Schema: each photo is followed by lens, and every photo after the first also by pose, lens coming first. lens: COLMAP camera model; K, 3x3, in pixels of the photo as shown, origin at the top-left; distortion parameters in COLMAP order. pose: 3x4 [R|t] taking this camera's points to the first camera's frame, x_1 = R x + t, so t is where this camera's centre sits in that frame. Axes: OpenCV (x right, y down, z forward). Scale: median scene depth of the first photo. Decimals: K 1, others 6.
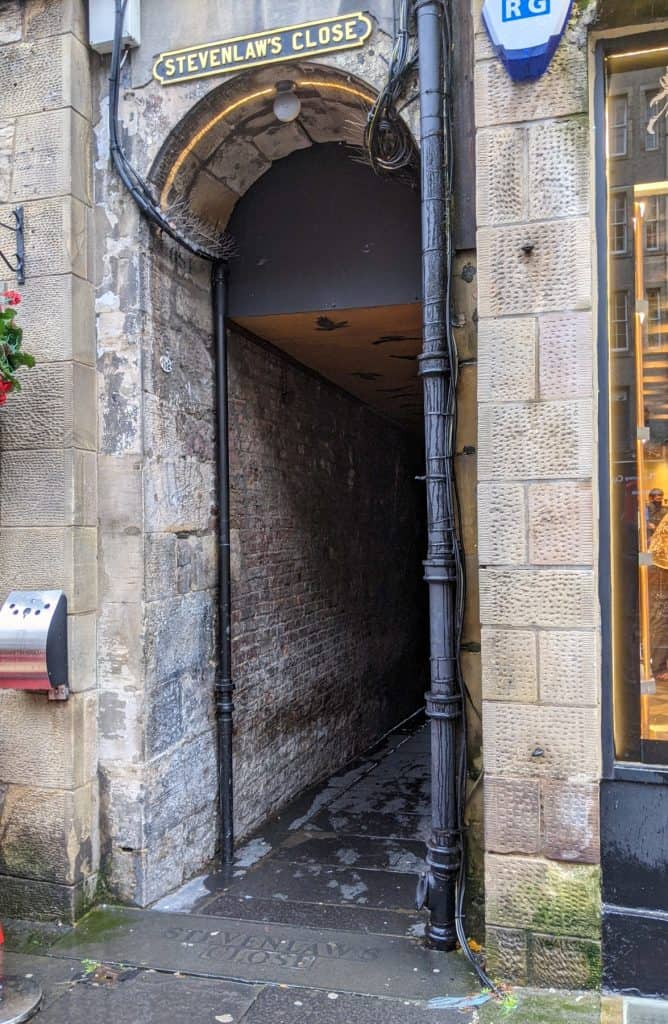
lens RADIAL K [[708.8, 0, 329.7], [0, 708.8, 514.5], [0, 0, 1]] dist [0.031211, -0.004915]
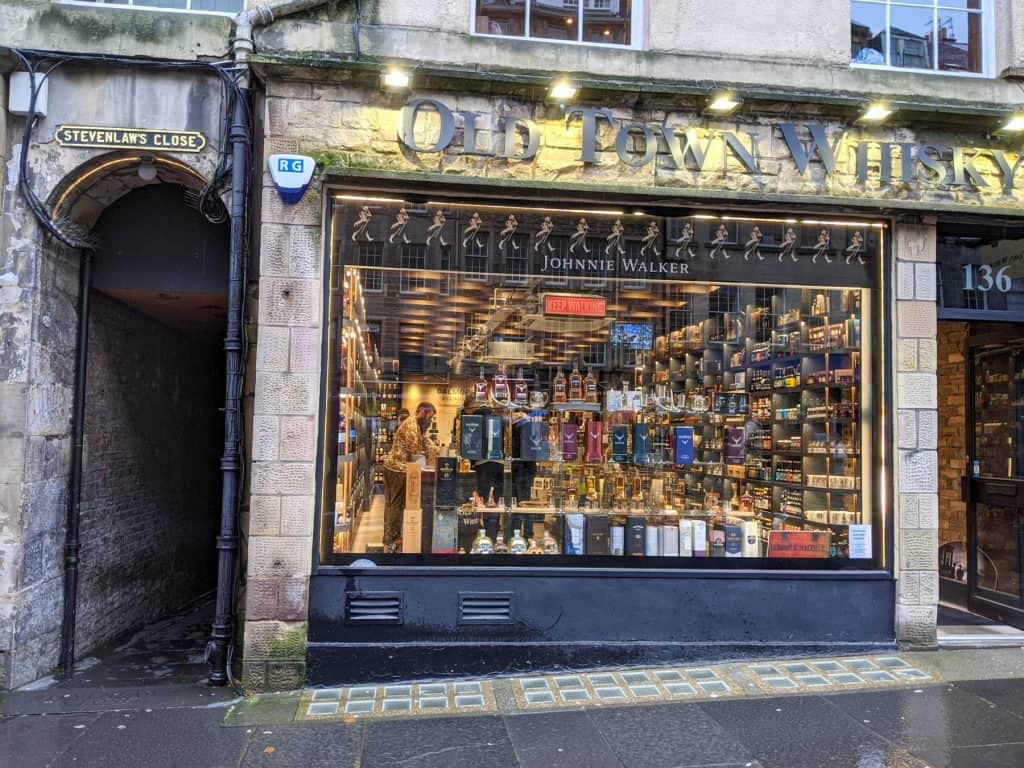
lens RADIAL K [[919.0, 0, 518.8], [0, 919.0, 376.5], [0, 0, 1]] dist [0.073514, -0.130300]
pose [[0.922367, 0.055165, 0.382356, -0.065794], [-0.040527, 0.998108, -0.046239, -0.054798], [-0.384183, 0.027154, 0.922857, -1.284314]]
